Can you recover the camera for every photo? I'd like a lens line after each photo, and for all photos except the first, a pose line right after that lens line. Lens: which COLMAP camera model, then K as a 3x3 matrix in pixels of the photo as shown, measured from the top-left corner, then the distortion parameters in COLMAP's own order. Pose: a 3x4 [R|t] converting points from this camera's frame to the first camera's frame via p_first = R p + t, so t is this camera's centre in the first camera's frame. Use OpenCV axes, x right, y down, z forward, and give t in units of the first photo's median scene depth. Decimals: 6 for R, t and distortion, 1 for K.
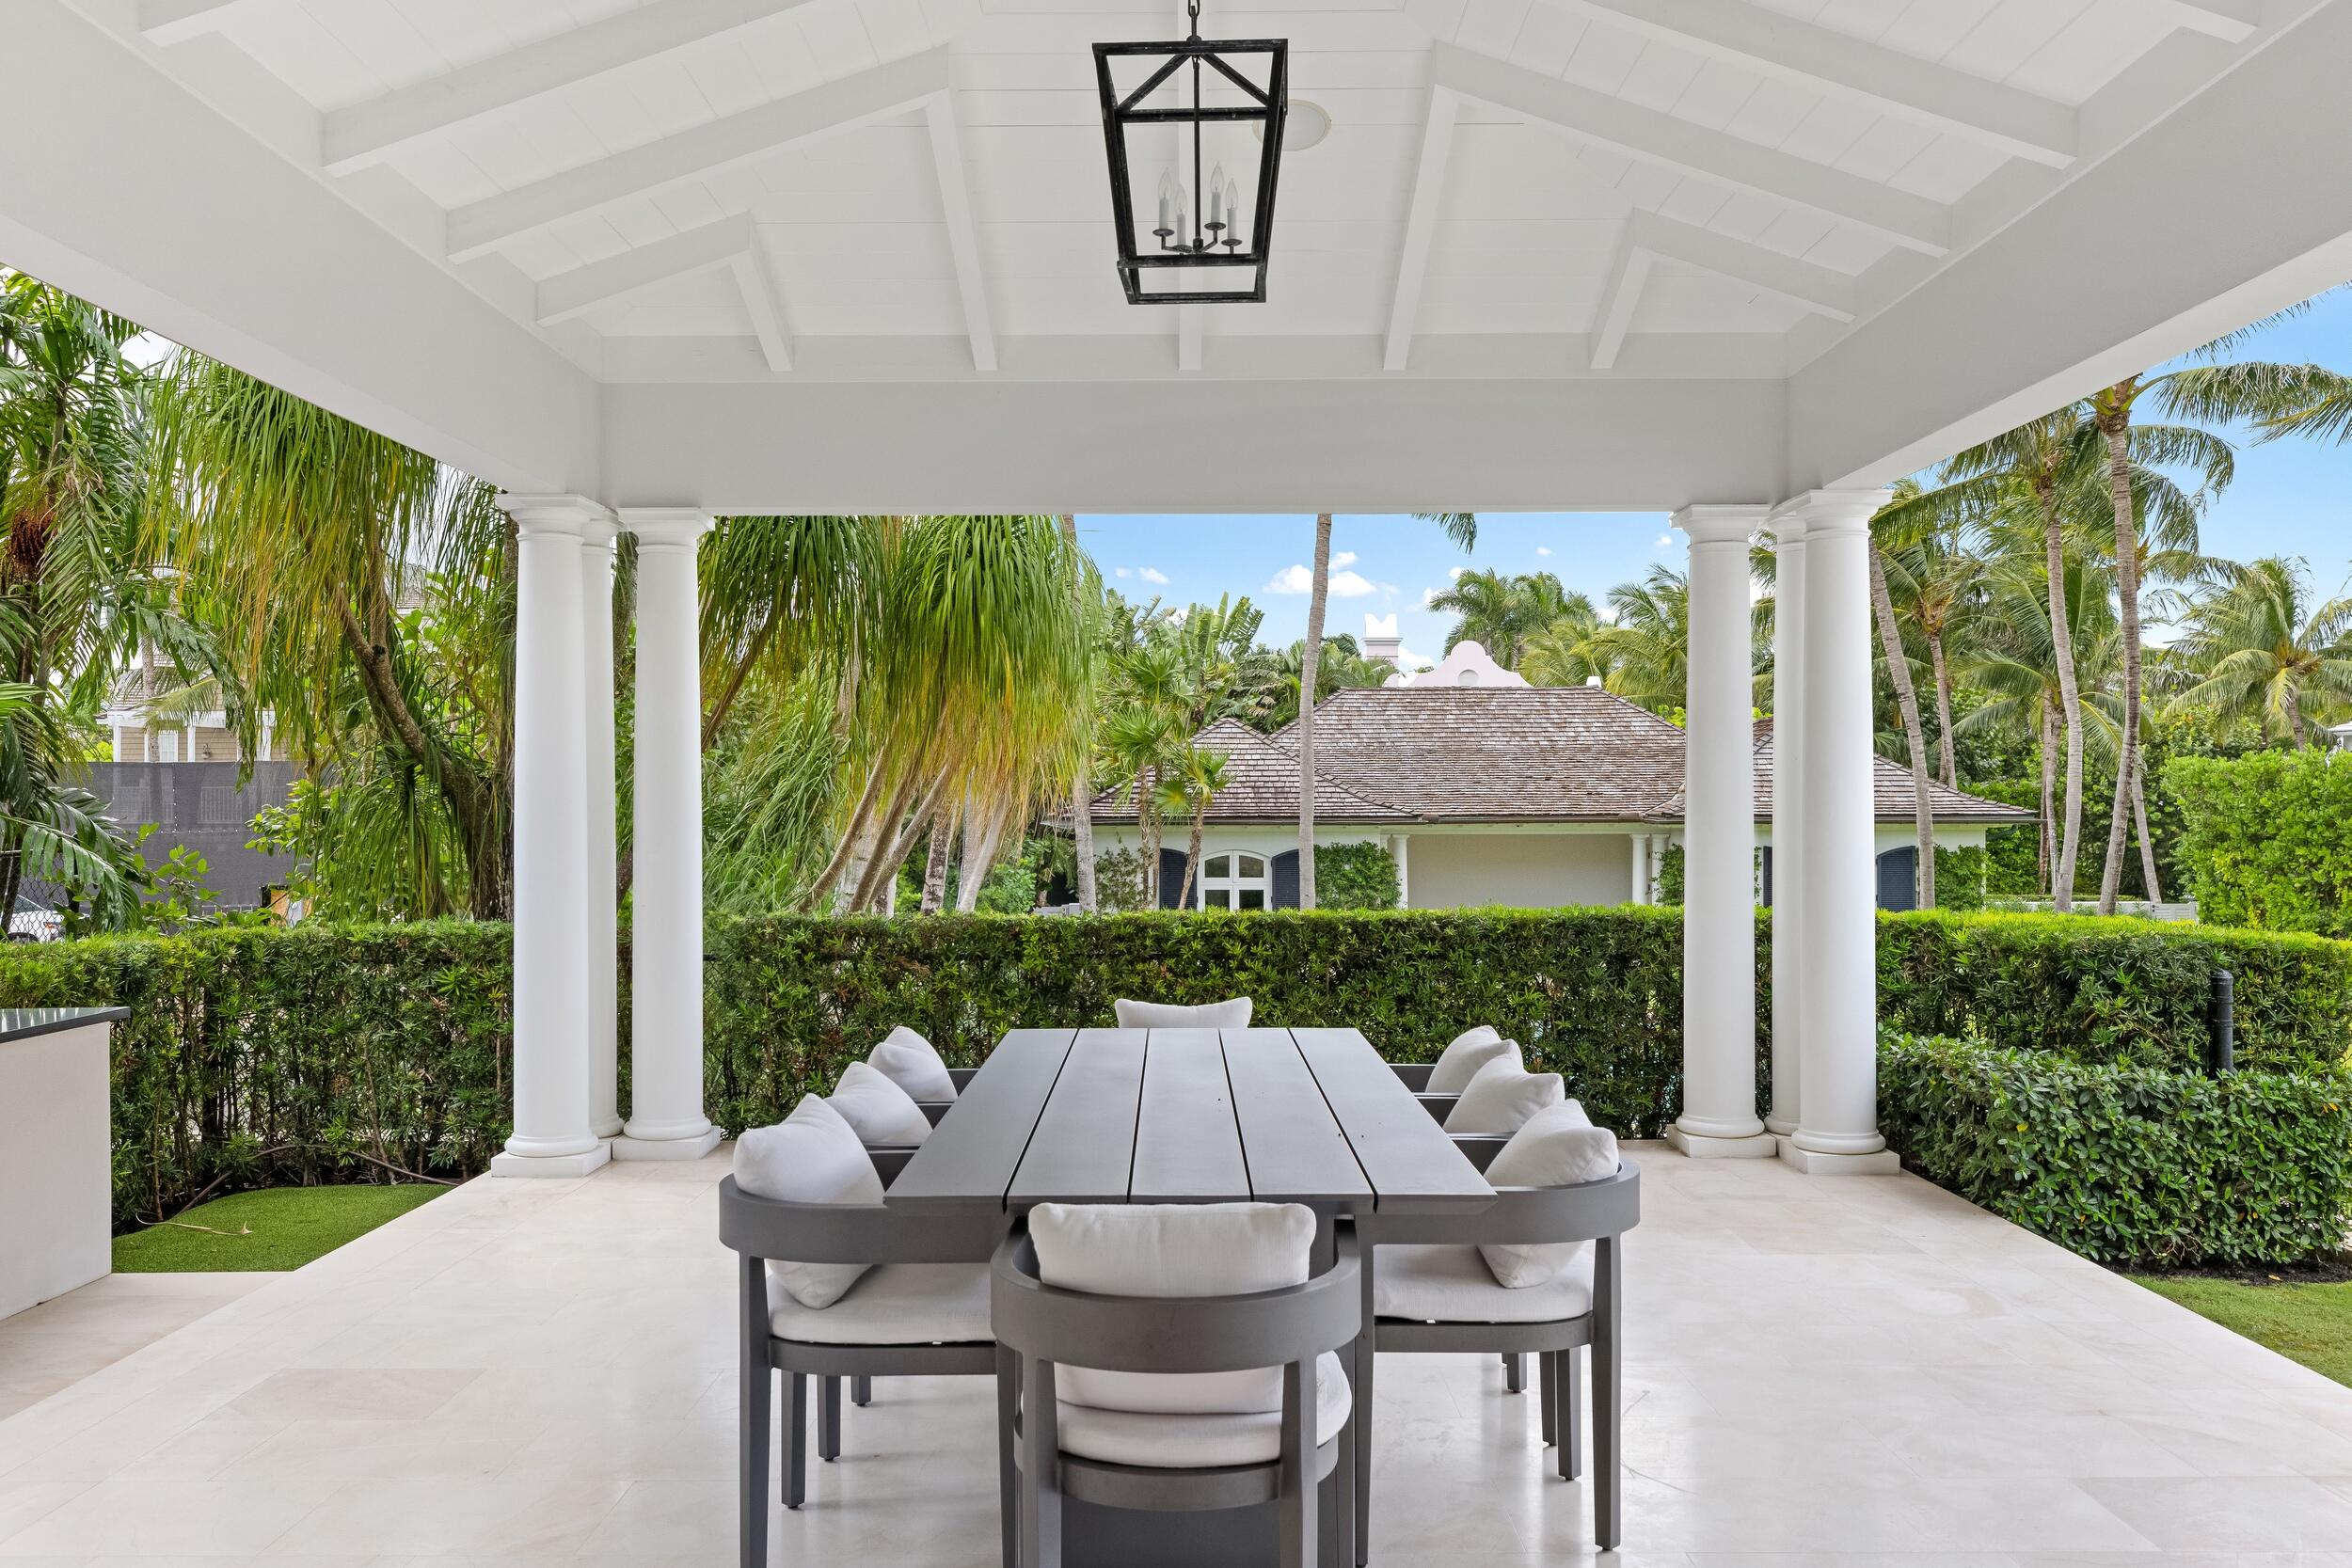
lens RADIAL K [[1935.1, 0, 1176.0], [0, 1935.1, 784.0], [0, 0, 1]] dist [0.000178, 0.052940]
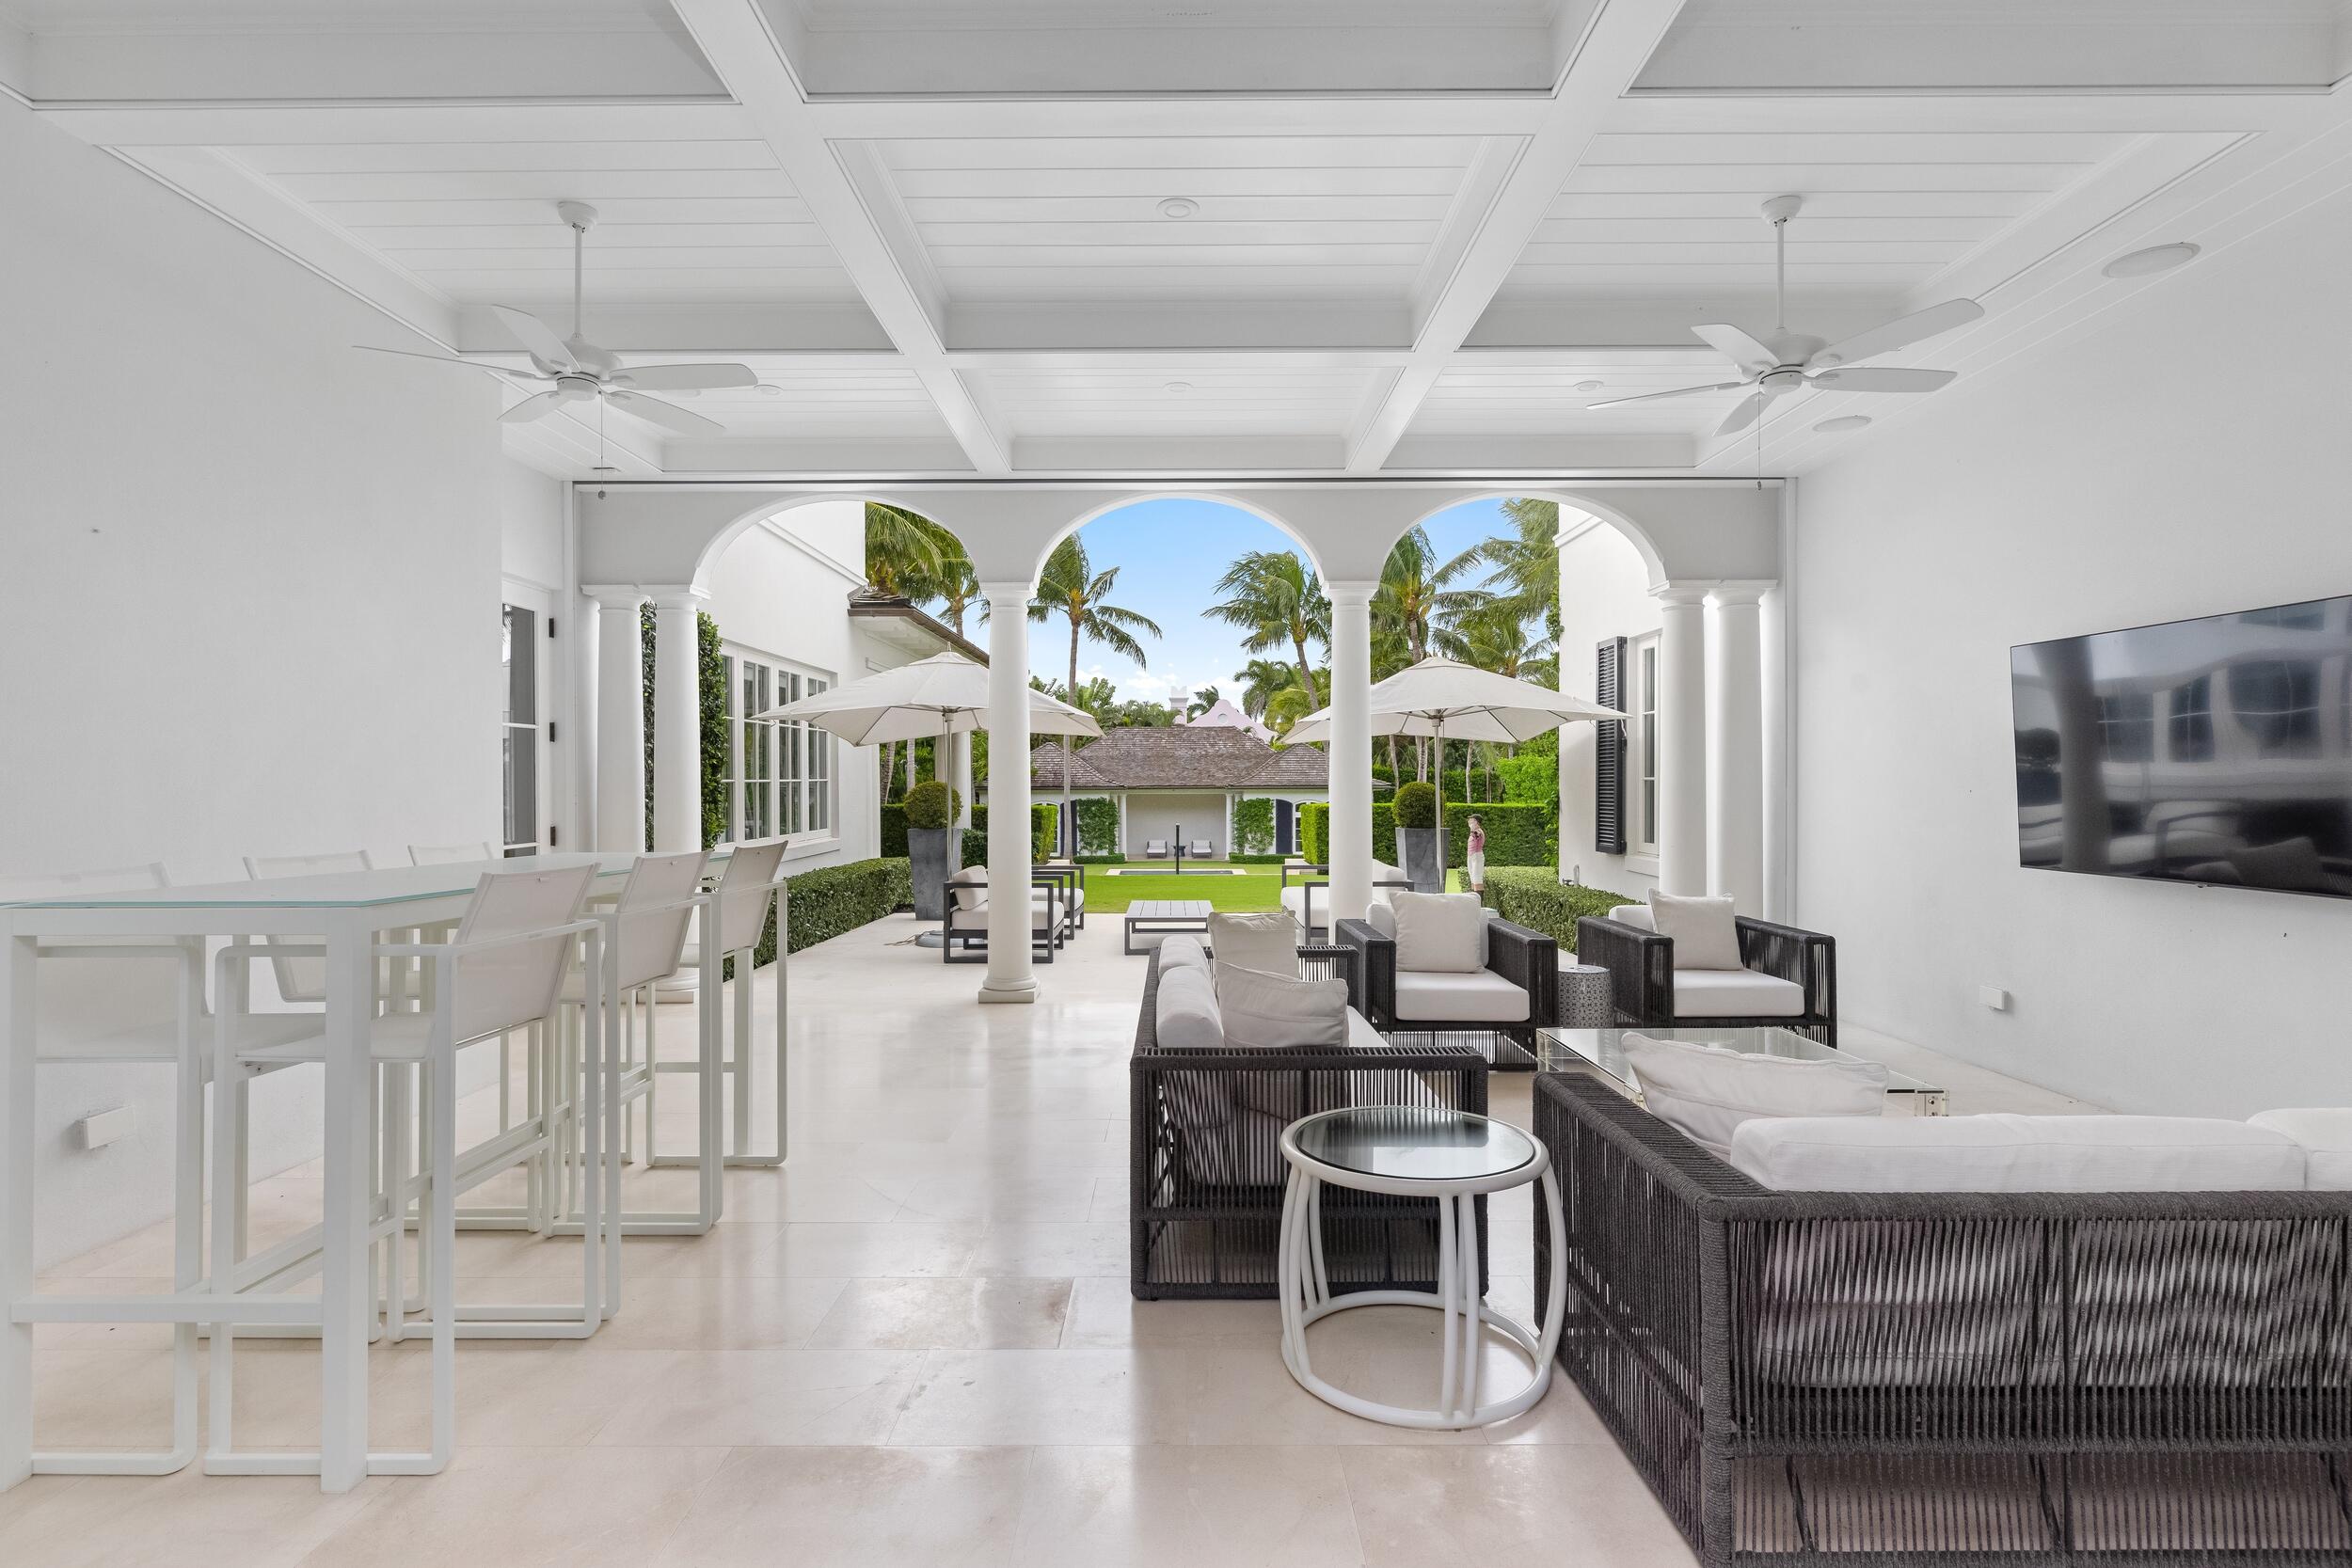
lens RADIAL K [[1180.1, 0, 1176.0], [0, 1180.1, 784.0], [0, 0, 1]] dist [-0.003460, -0.000190]
pose [[0.999979, -0.001244, -0.006398, 0.186084], [0.001322, 0.999925, 0.012138, -0.002665], [0.006382, -0.012146, 0.999906, -0.374947]]
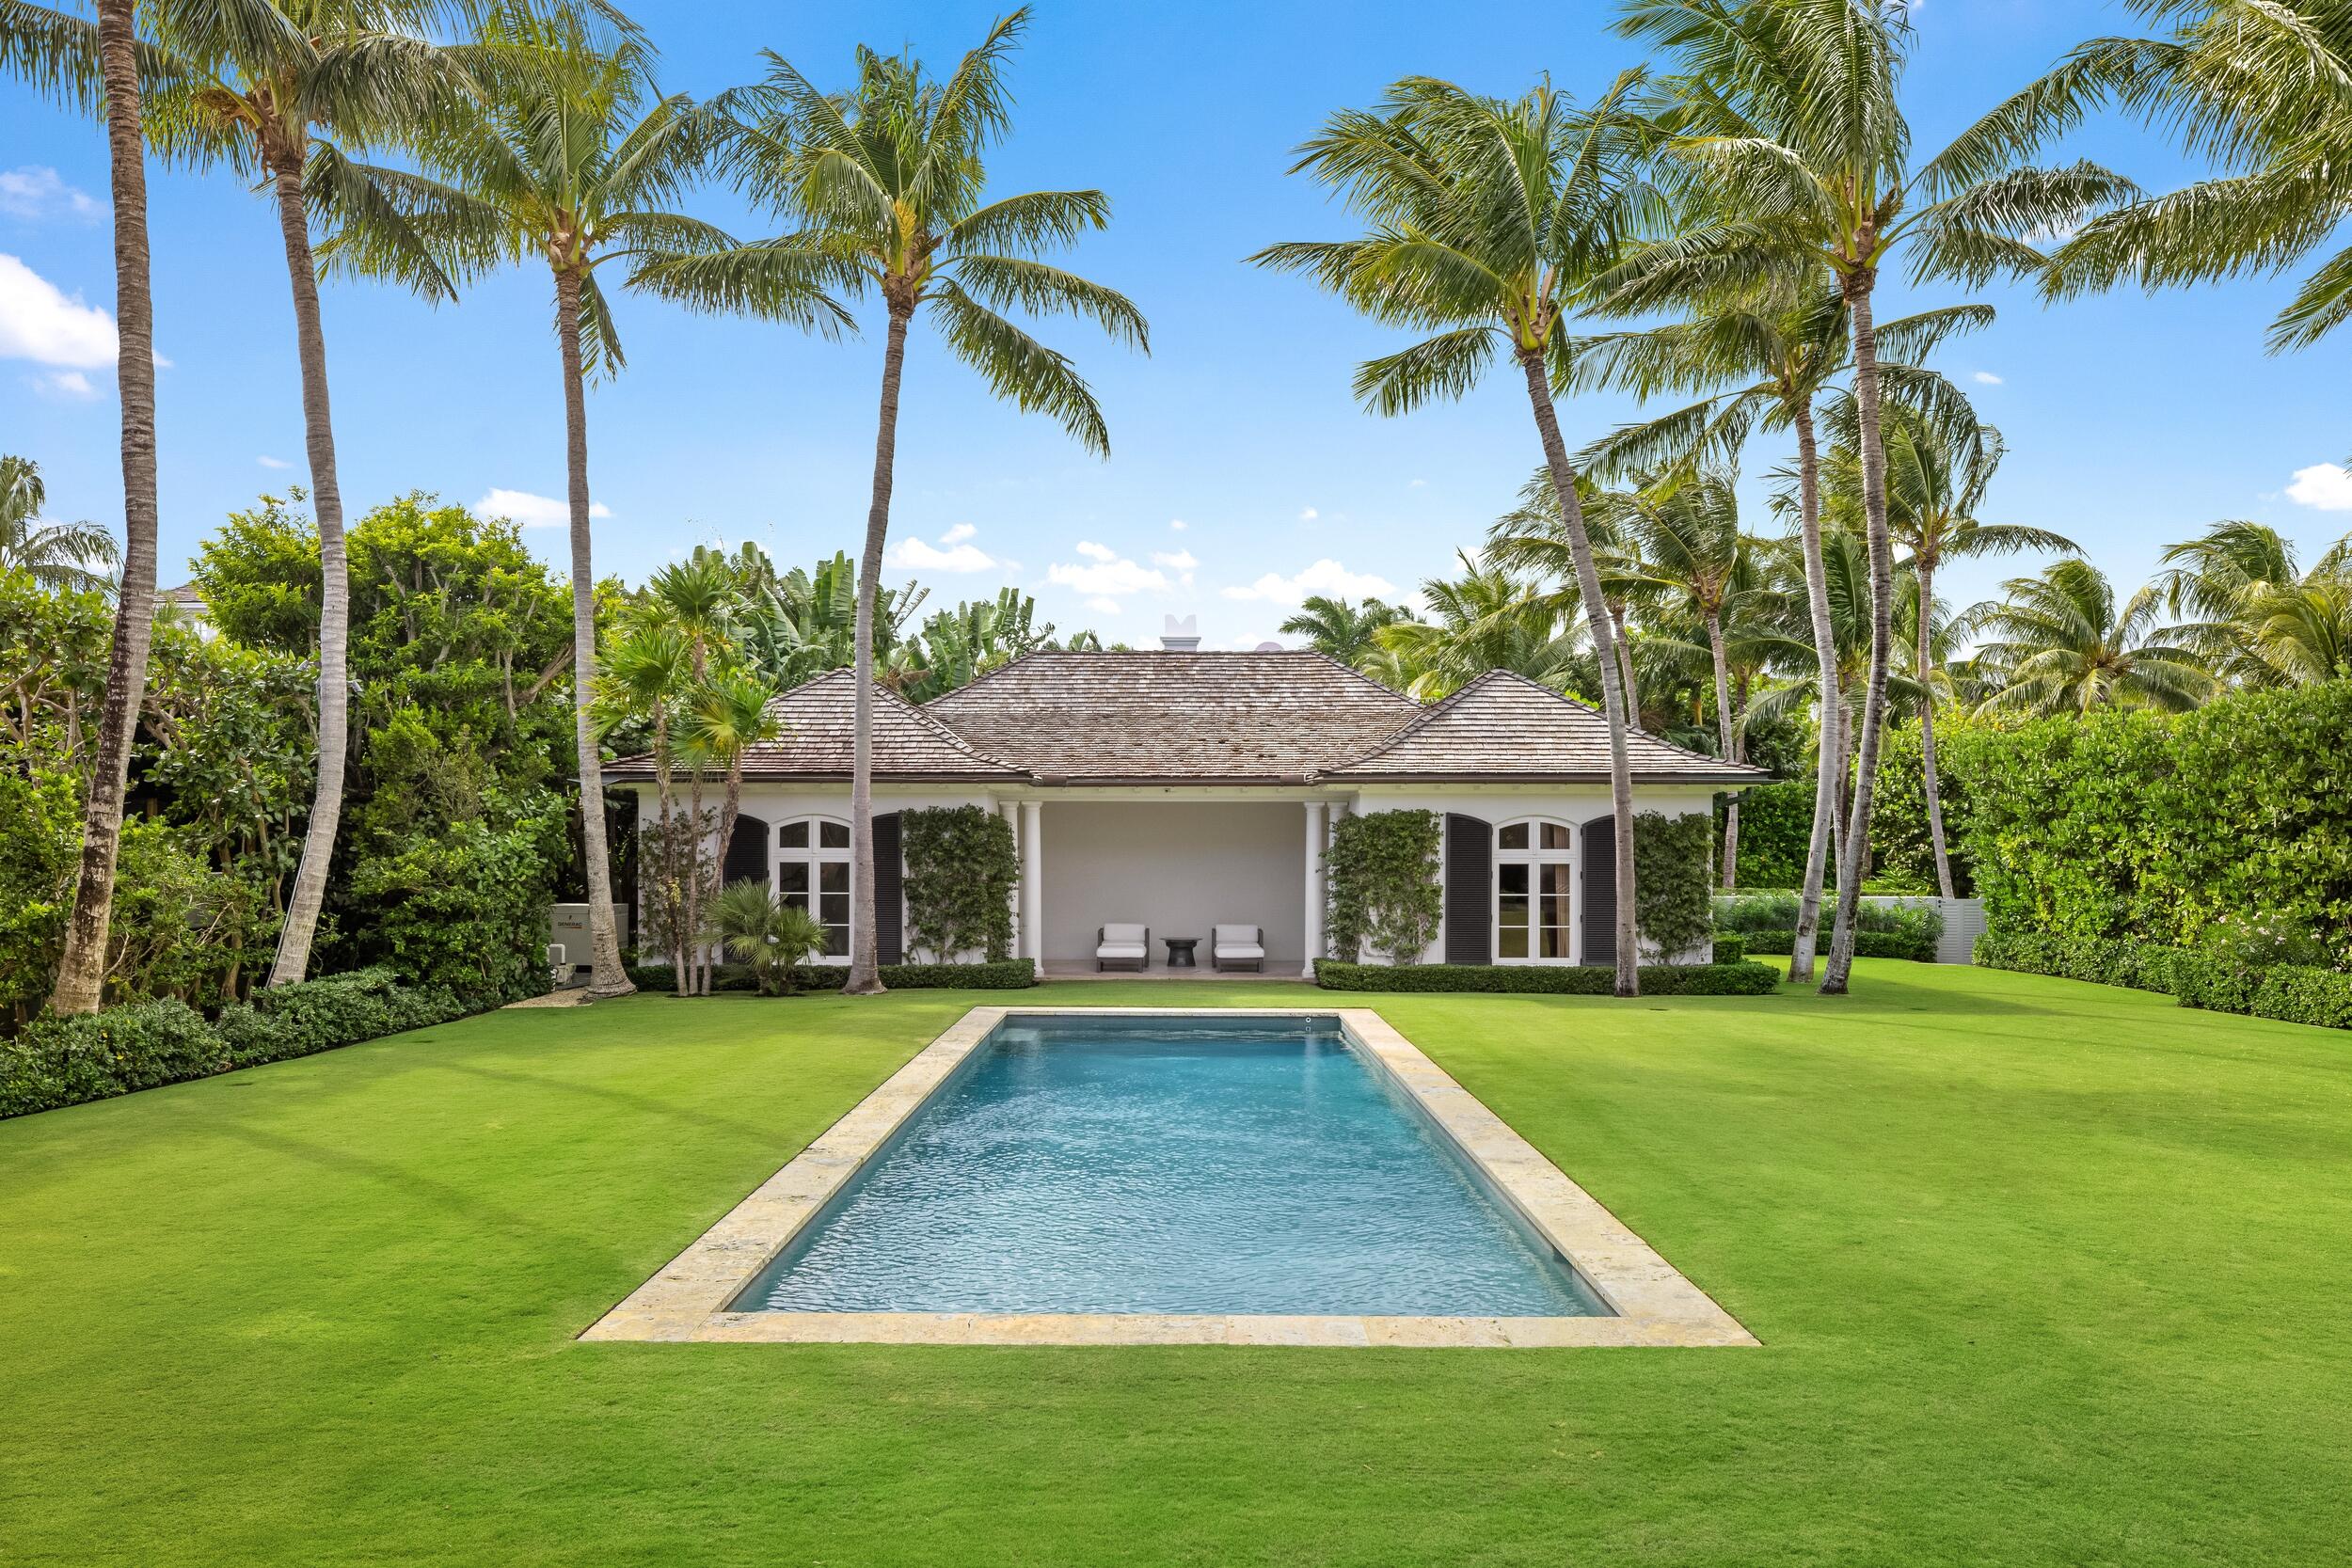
lens RADIAL K [[1625.9, 0, 1161.5], [0, 1625.9, 855.2], [0, 0, 1]] dist [-0.001313, 0.007431]
pose [[0.999892, 0.004640, -0.013924, 0.182381], [-0.004453, 0.999900, 0.013450, 0.039683], [0.013985, -0.013387, 0.999813, 0.285847]]
